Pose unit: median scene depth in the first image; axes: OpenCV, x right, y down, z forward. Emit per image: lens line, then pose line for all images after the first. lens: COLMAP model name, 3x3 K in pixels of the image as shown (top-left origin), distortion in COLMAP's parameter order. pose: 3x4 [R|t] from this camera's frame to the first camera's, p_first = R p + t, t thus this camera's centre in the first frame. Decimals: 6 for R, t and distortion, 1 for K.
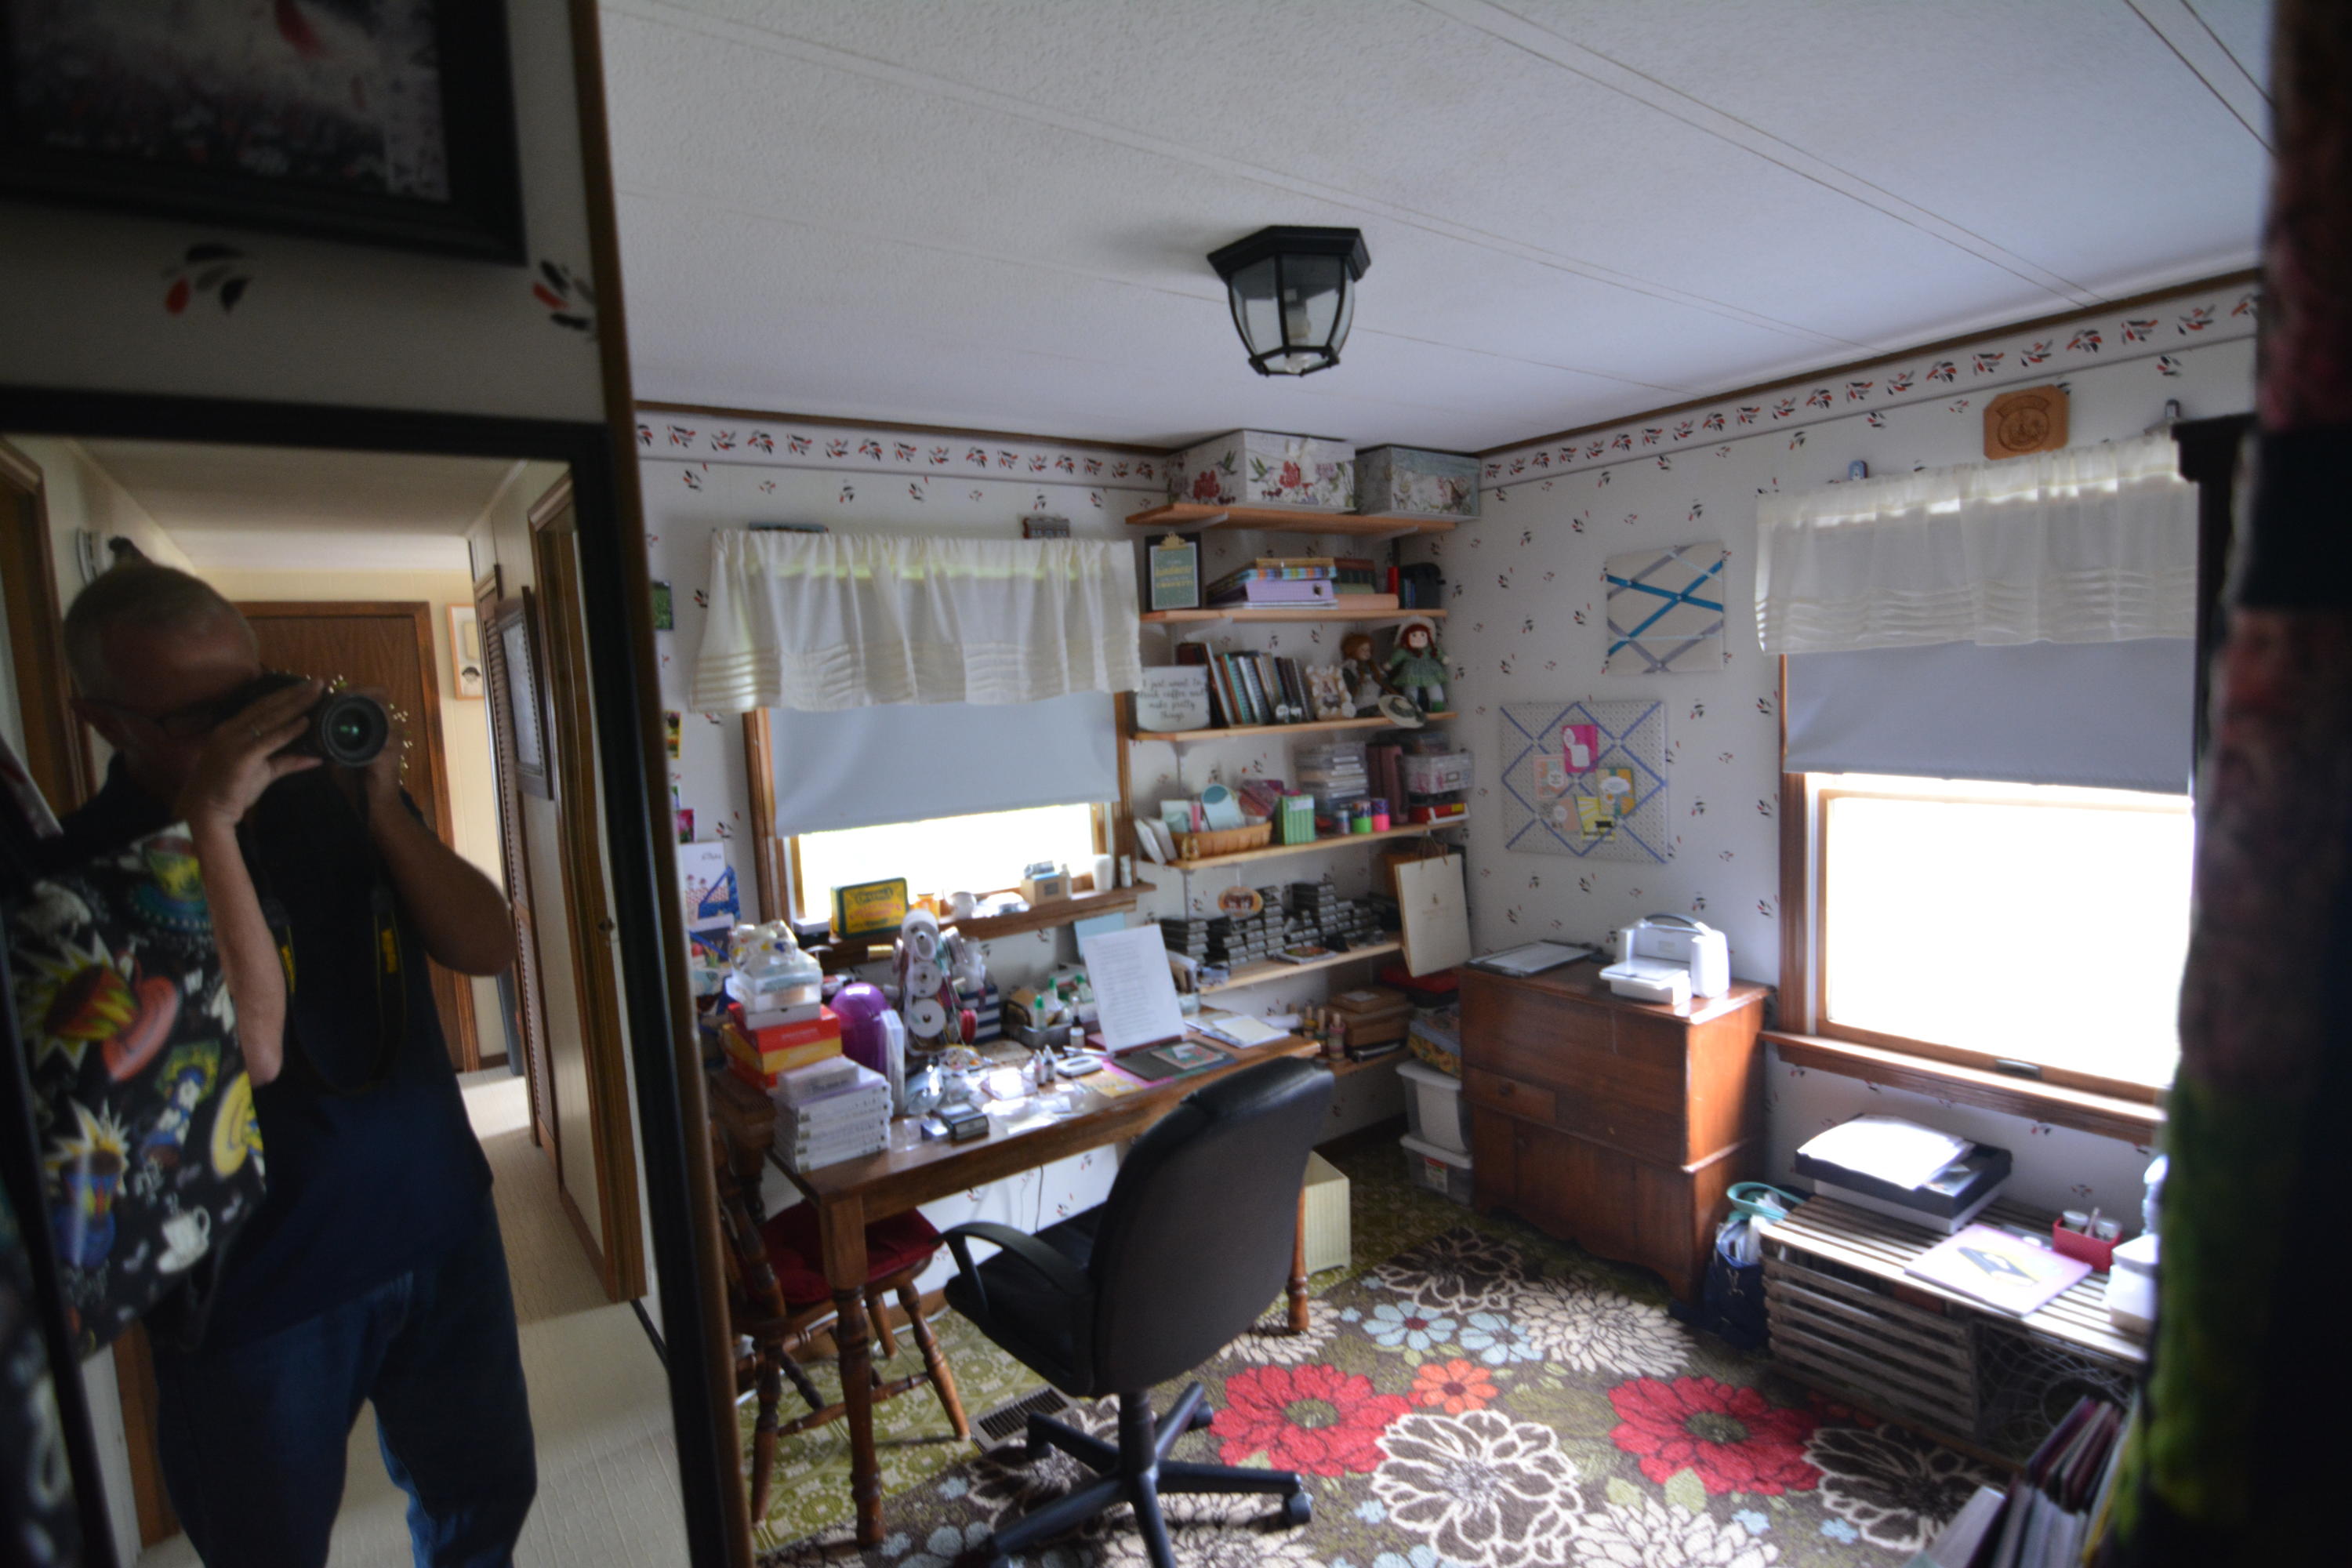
lens RADIAL K [[1137.7, 0, 1177.7], [0, 1137.7, 797.1], [0, 0, 1]] dist [-0.009806, -0.007151]
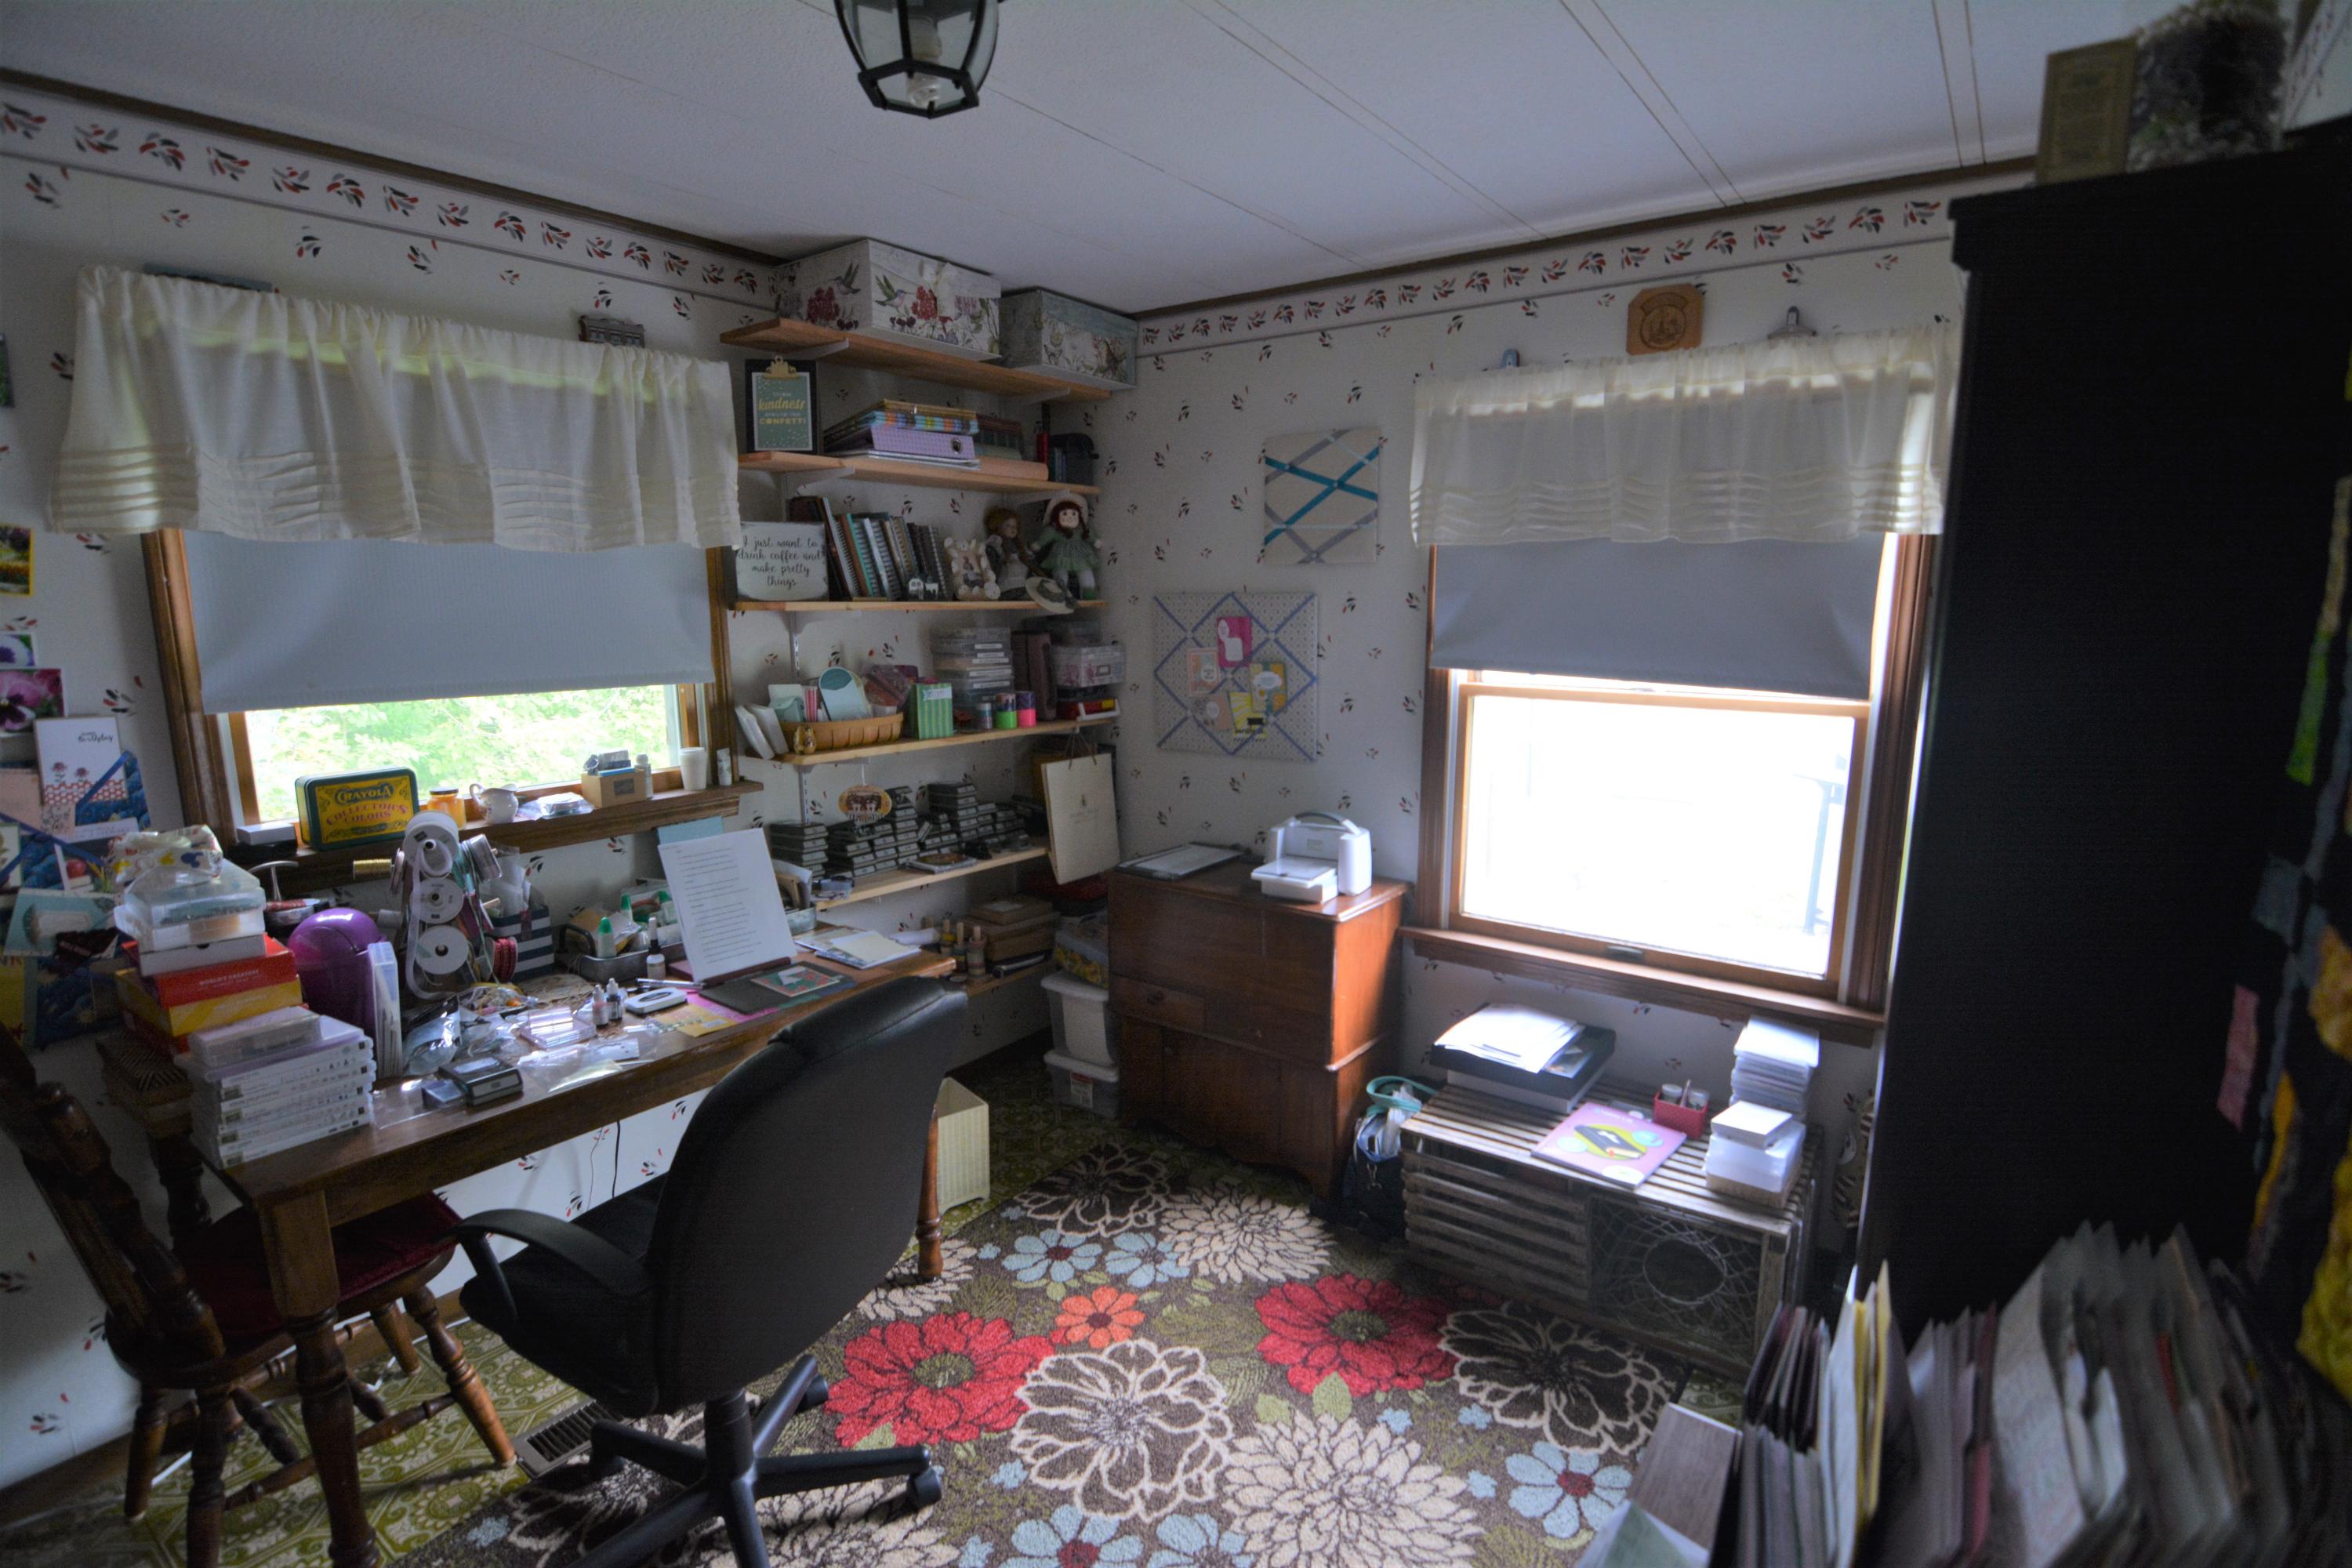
lens RADIAL K [[1137.7, 0, 1167.4], [0, 1137.7, 786.8], [0, 0, 1]] dist [-0.009806, -0.007151]
pose [[0.955550, -0.002173, 0.294821, 0.023663], [-0.016863, 0.997933, 0.062010, 0.026937], [-0.294346, -0.064225, 0.953538, 0.124809]]
